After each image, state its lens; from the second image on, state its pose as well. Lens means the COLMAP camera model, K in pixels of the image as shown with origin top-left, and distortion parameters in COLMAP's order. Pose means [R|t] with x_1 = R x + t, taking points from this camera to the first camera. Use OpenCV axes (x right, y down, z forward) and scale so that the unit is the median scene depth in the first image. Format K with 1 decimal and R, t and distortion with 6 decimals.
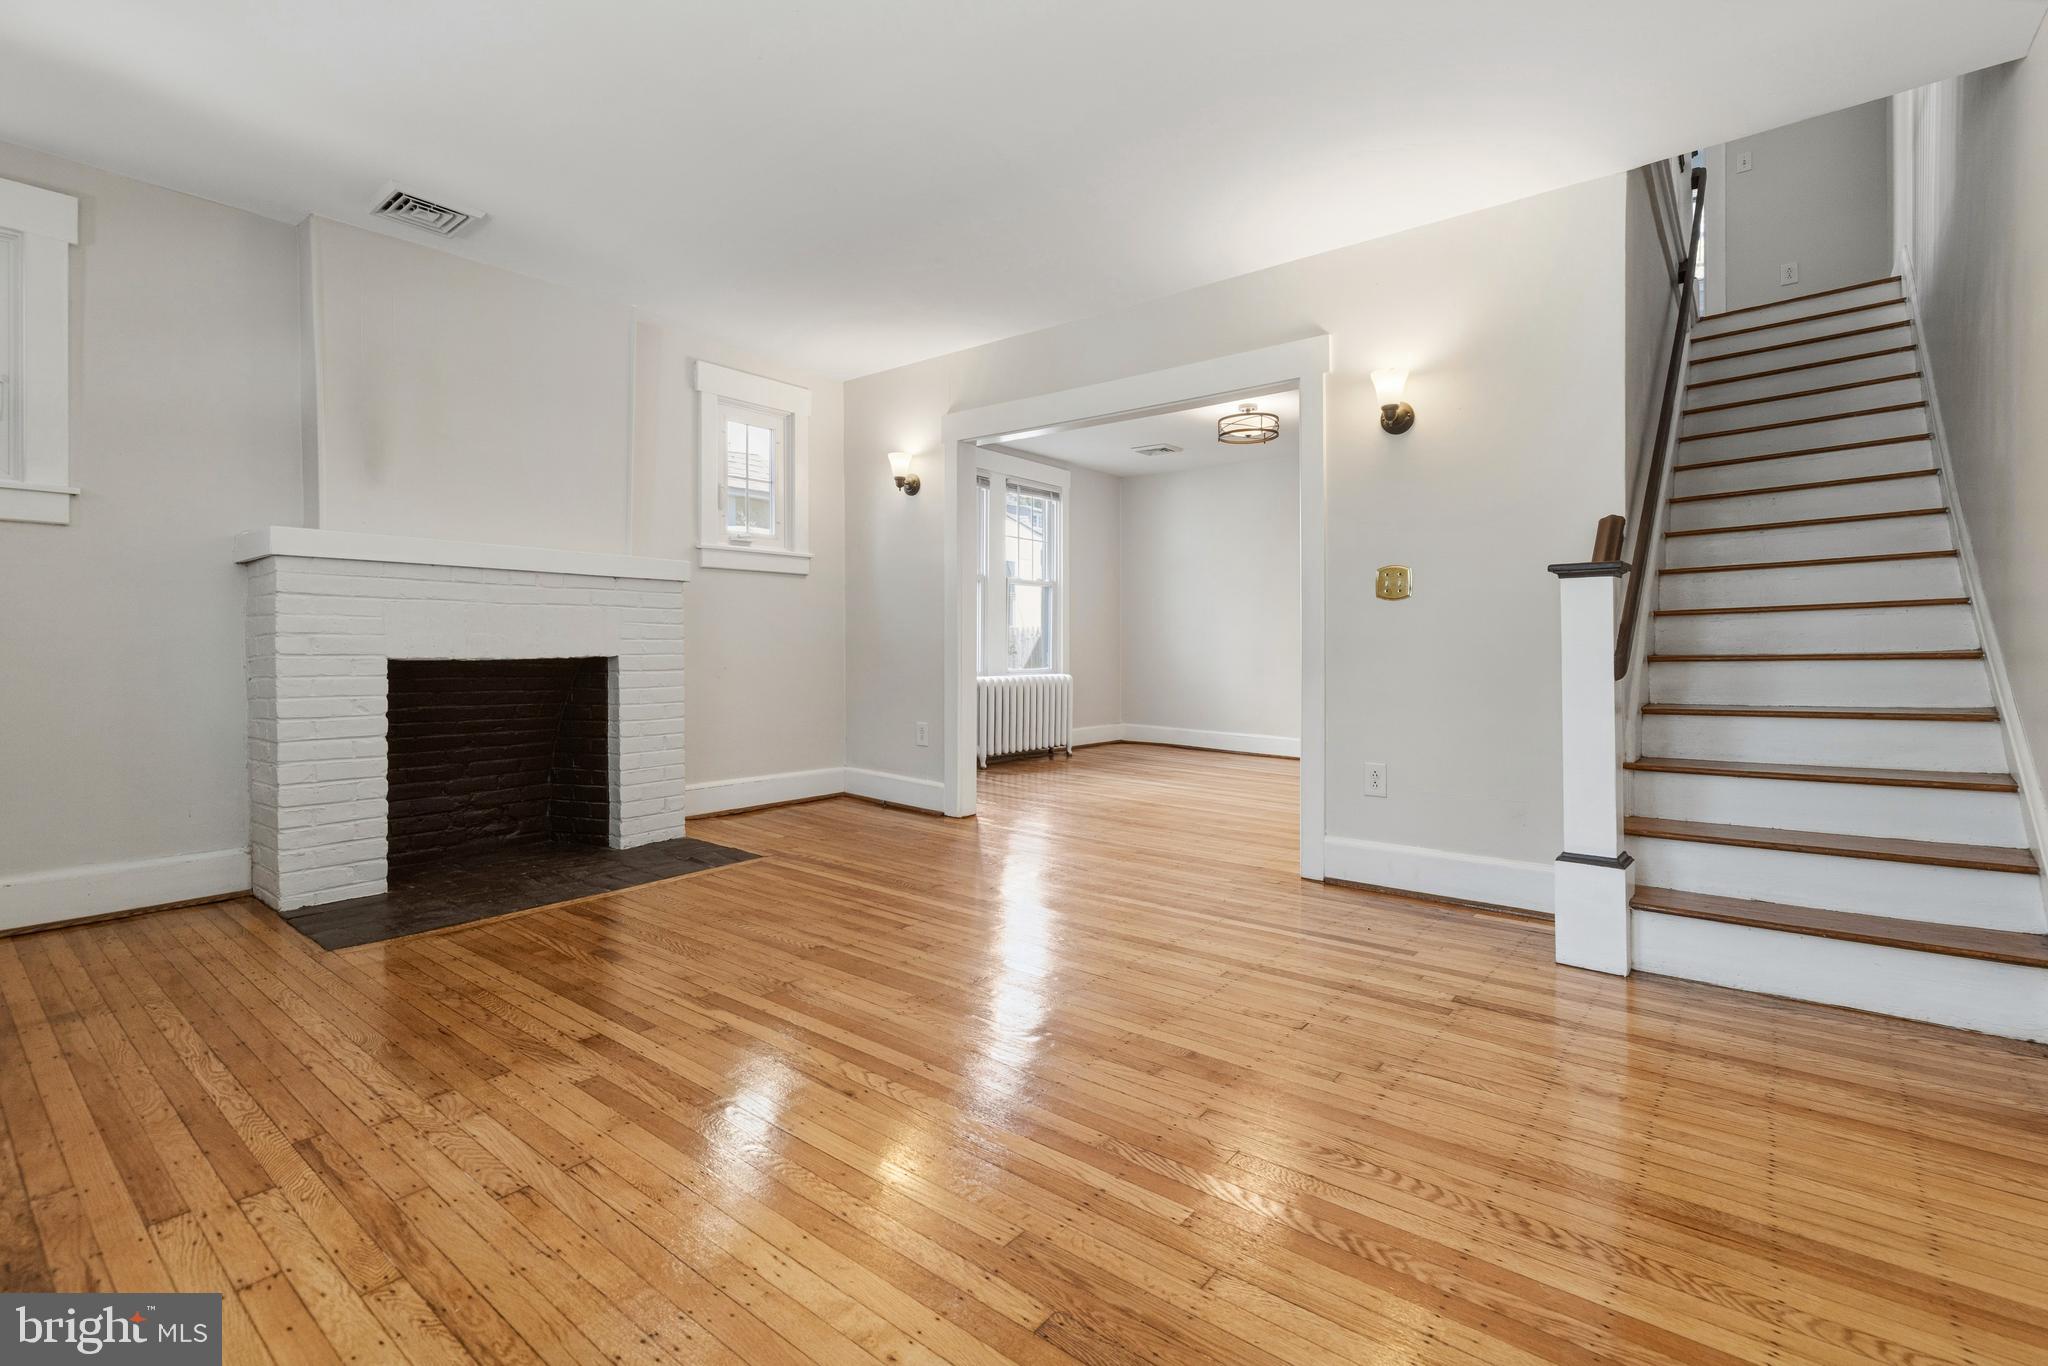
lens RADIAL K [[919.8, 0, 1021.5], [0, 919.8, 651.3], [0, 0, 1]] dist [0.003036, -0.000146]
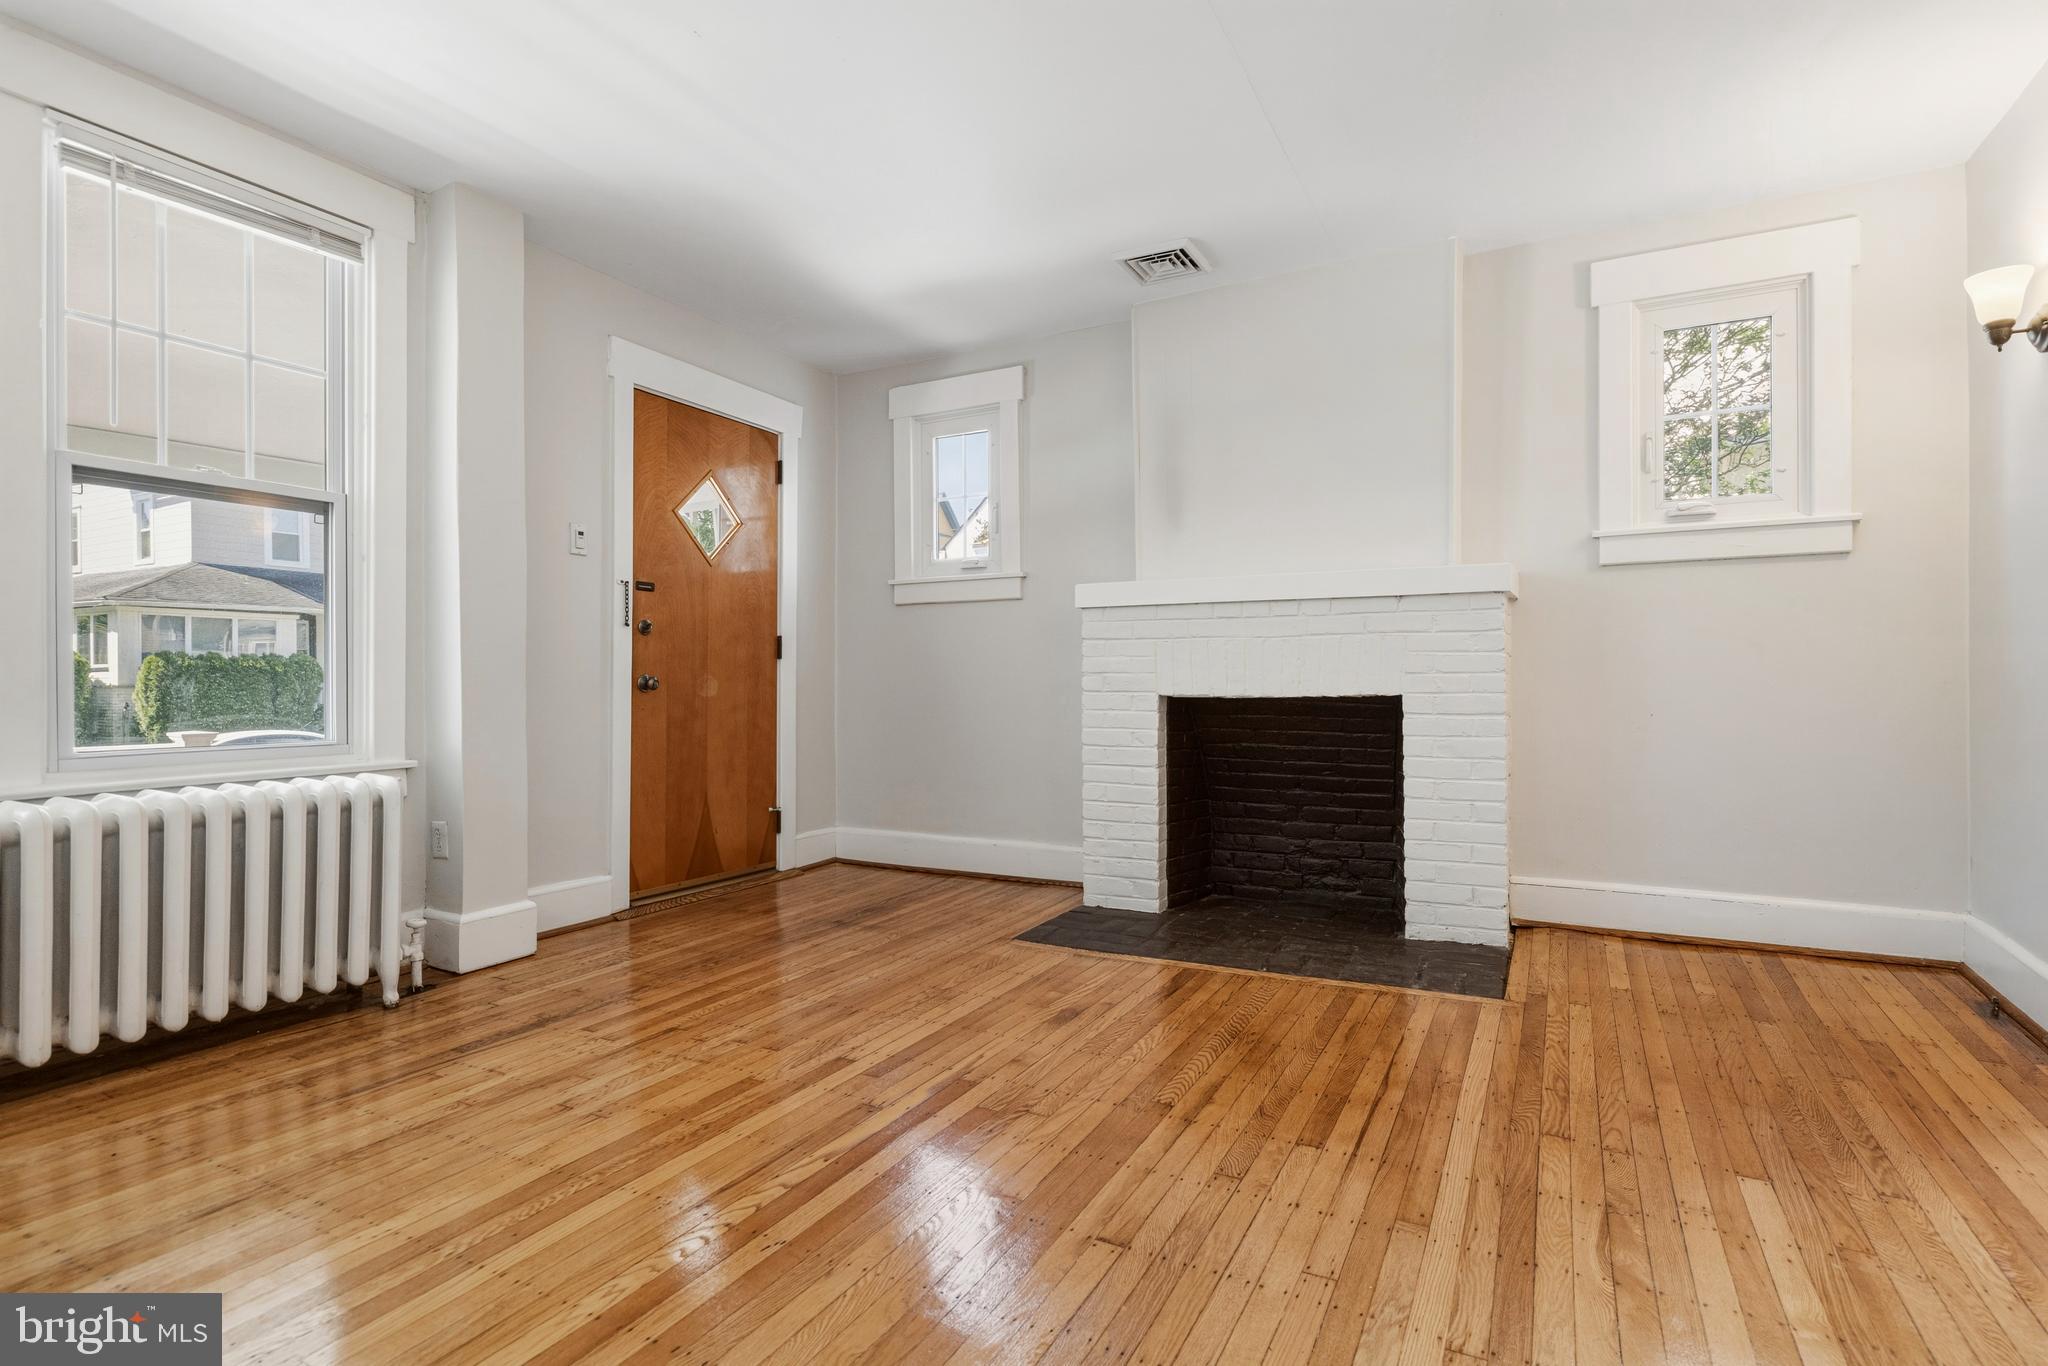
lens RADIAL K [[1028.2, 0, 1028.3], [0, 1028.2, 690.0], [0, 0, 1]] dist [0.004110, -0.001330]
pose [[0.188207, 0.003292, -0.982124, 0.421368], [-0.001316, 0.999994, 0.003100, -0.001131], [0.982128, 0.000709, 0.188210, 0.581247]]
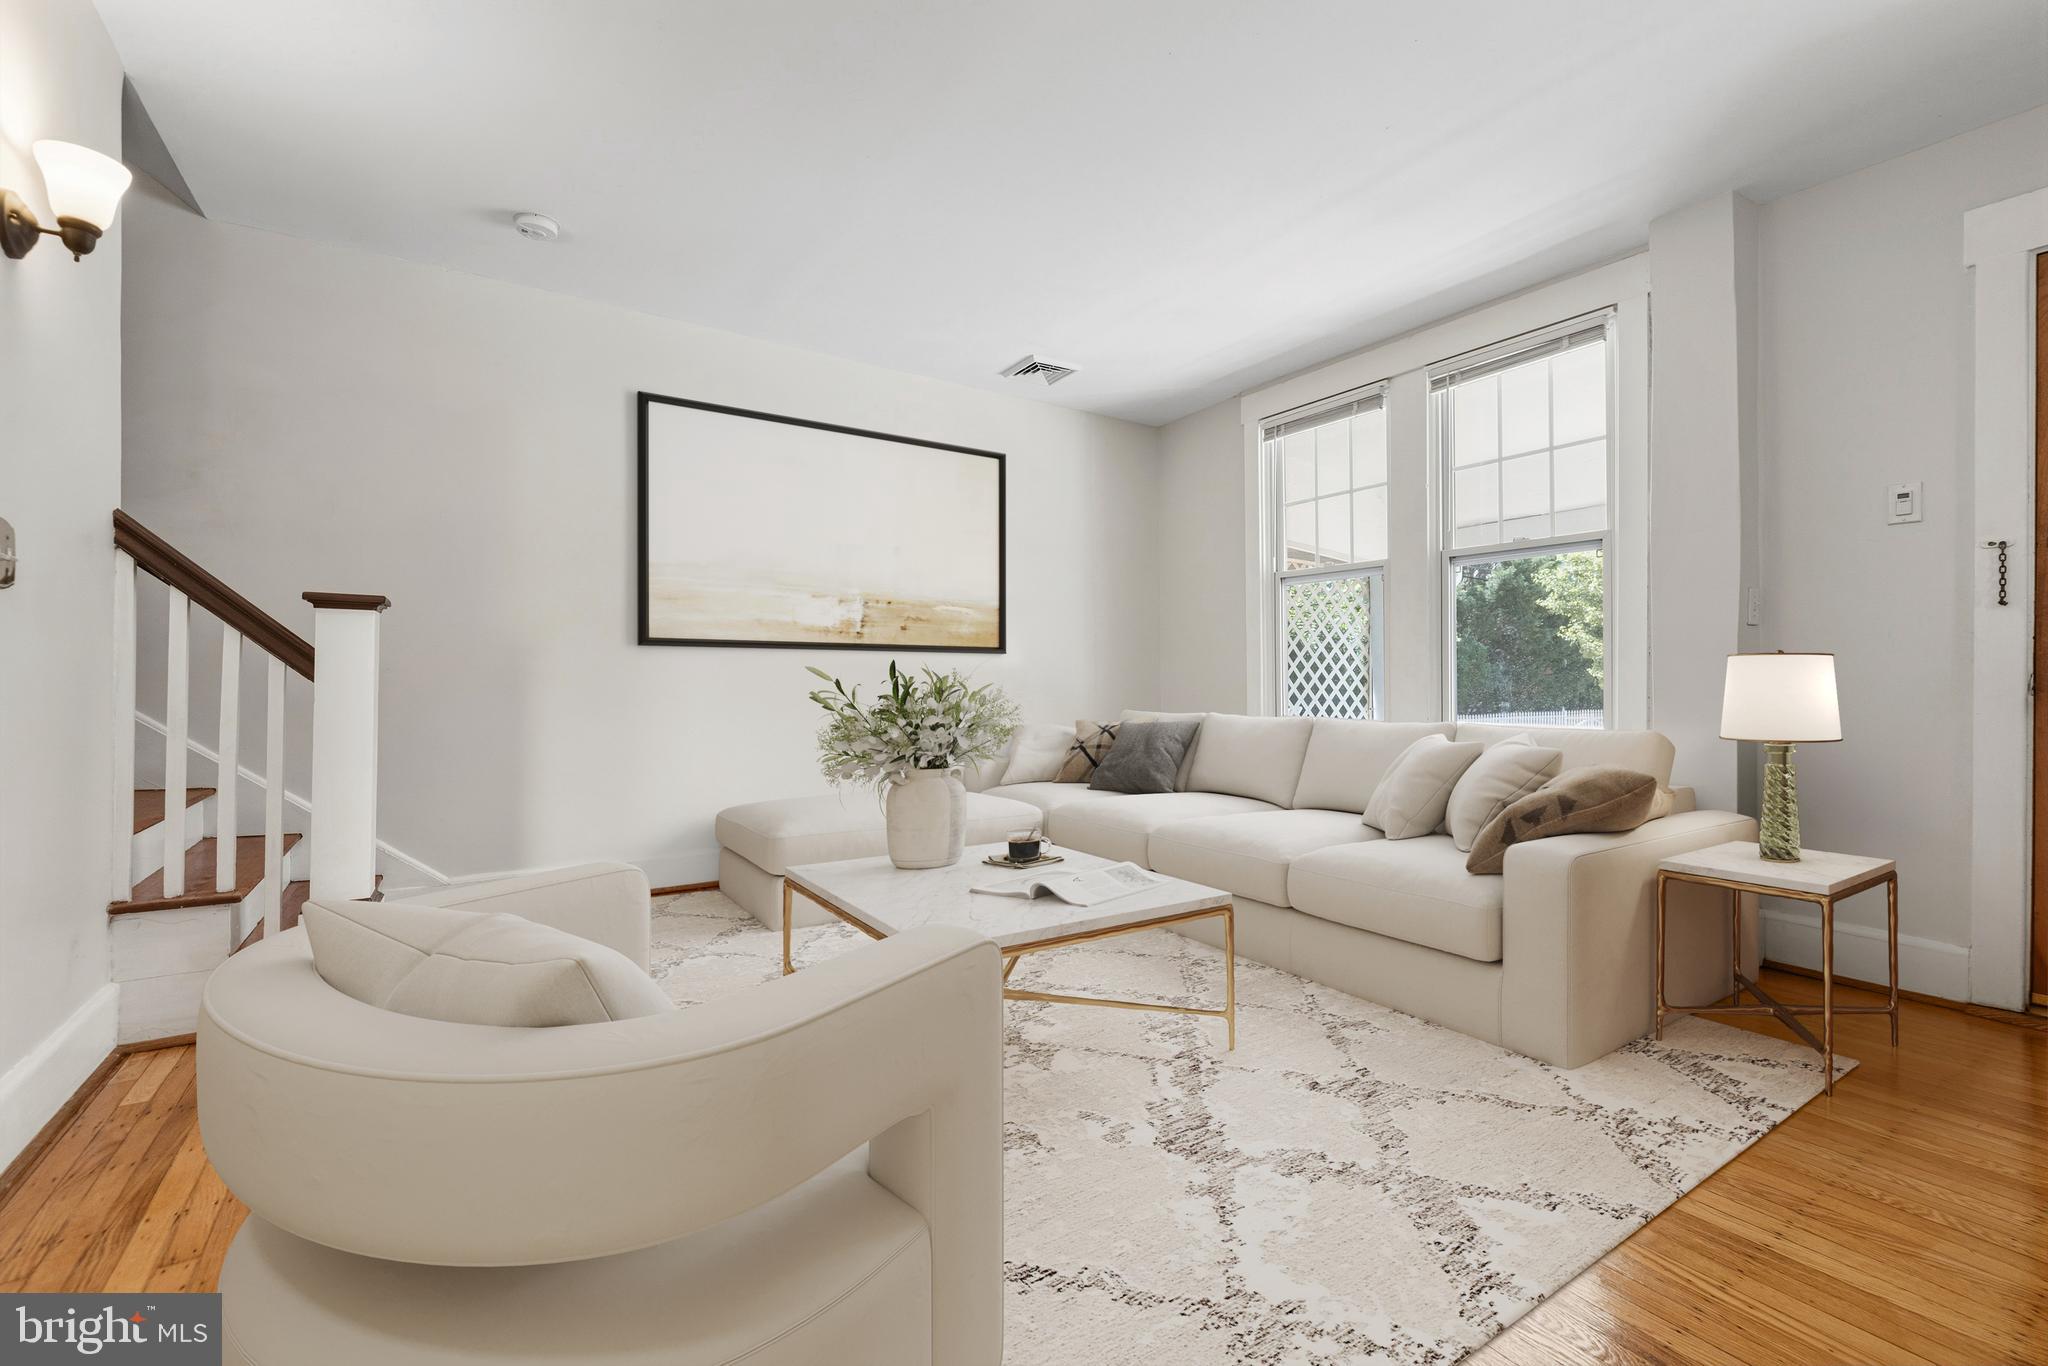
lens RADIAL K [[919.8, 0, 1012.0], [0, 919.8, 675.8], [0, 0, 1]] dist [0.003036, -0.000146]
pose [[-0.938473, -0.005836, 0.345302, -0.270757], [-0.005165, 0.999983, 0.002863, -0.010596], [-0.345313, 0.000904, -0.938487, 1.267139]]
